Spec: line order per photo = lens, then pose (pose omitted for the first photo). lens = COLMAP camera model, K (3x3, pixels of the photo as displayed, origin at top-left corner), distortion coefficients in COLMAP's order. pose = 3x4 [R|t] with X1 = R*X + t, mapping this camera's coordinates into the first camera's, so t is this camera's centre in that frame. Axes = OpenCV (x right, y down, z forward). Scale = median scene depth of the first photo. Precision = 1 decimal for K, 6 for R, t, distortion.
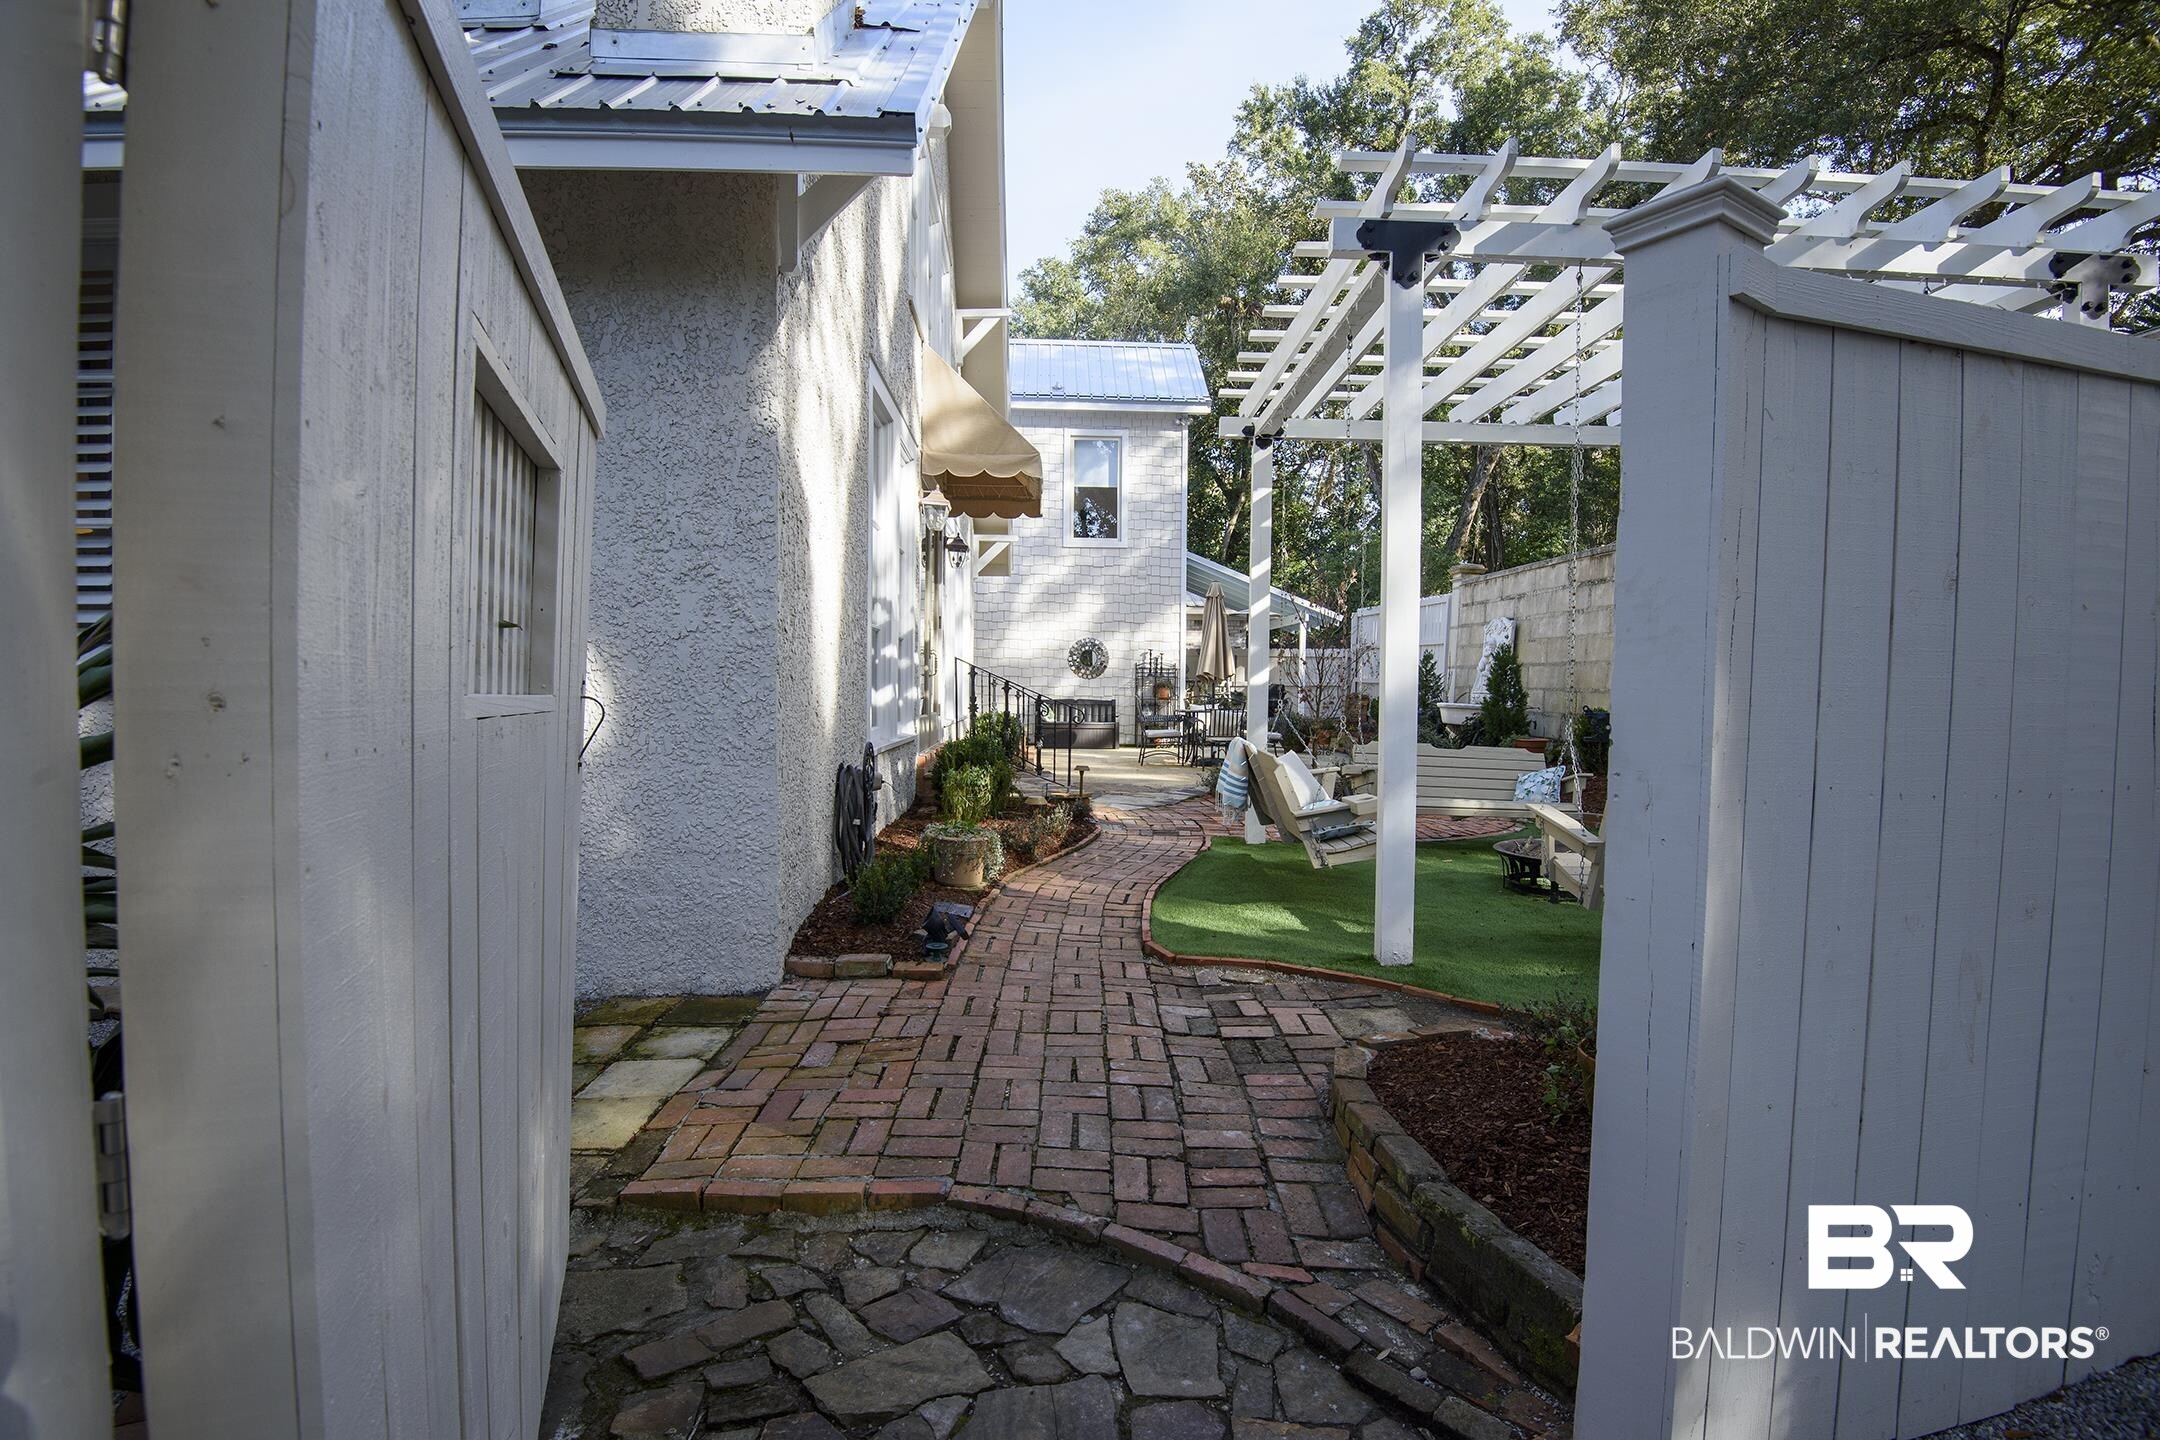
lens RADIAL K [[1002.0, 0, 1080.0], [0, 1002.0, 720.0], [0, 0, 1]] dist [-0.003002, -0.000389]
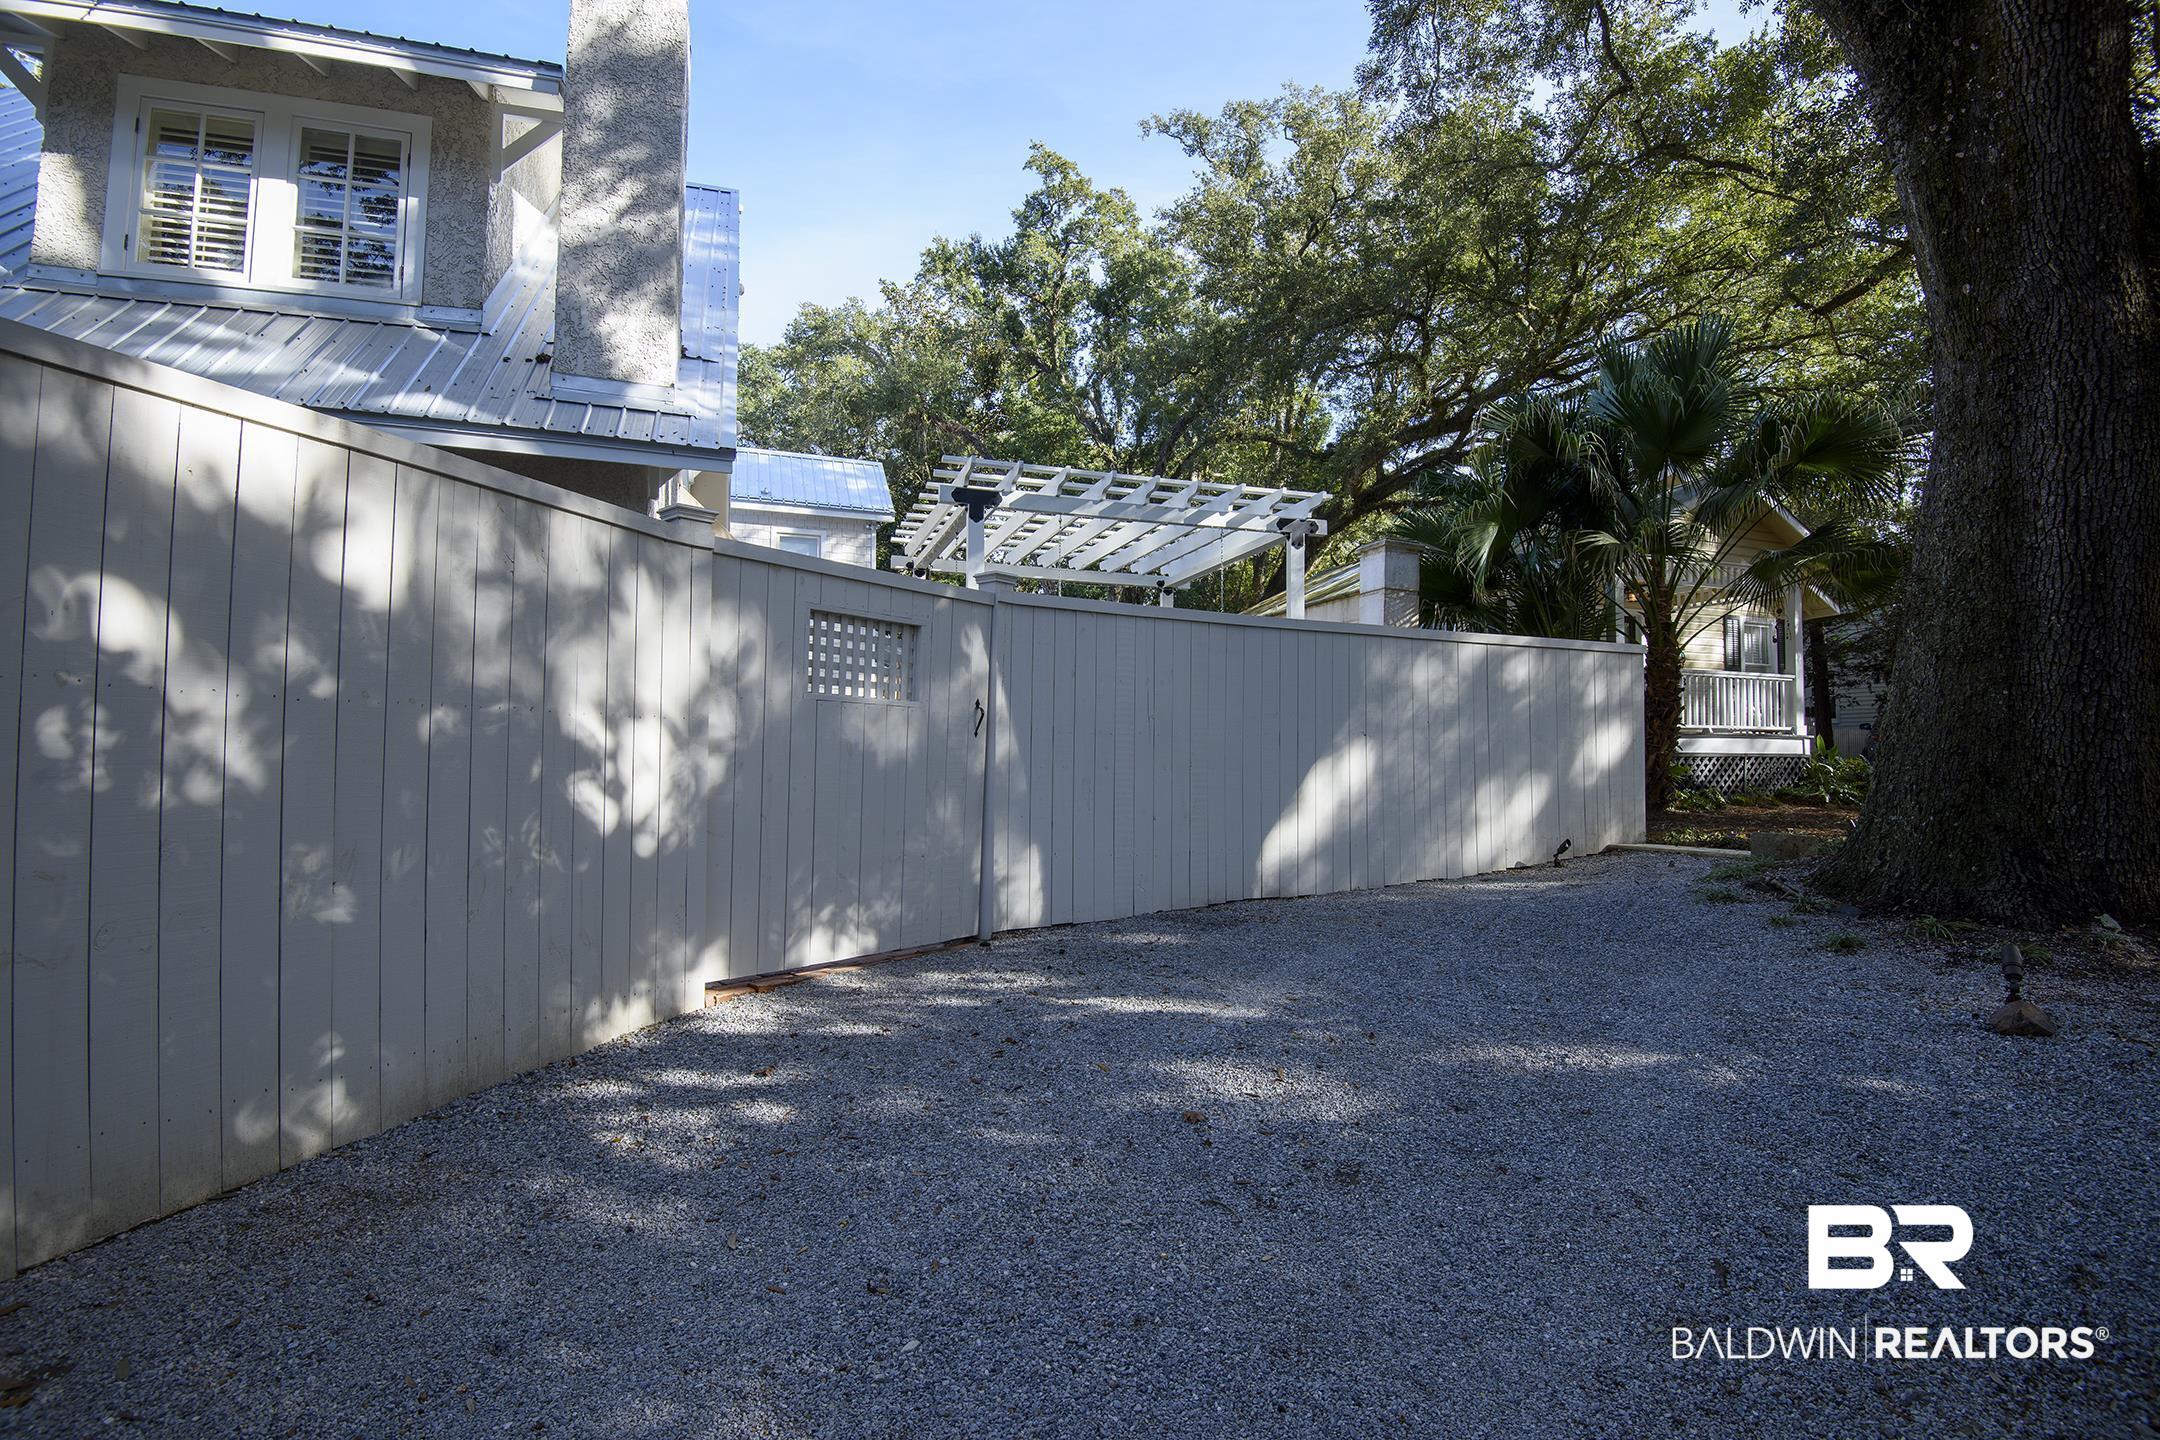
lens RADIAL K [[1002.0, 0, 1080.0], [0, 1002.0, 720.0], [0, 0, 1]] dist [-0.003002, -0.000389]
pose [[0.955091, 0.006319, 0.296244, -0.009534], [0.014786, 0.997511, -0.068945, 0.015049], [-0.295942, 0.070229, 0.952621, -0.128443]]
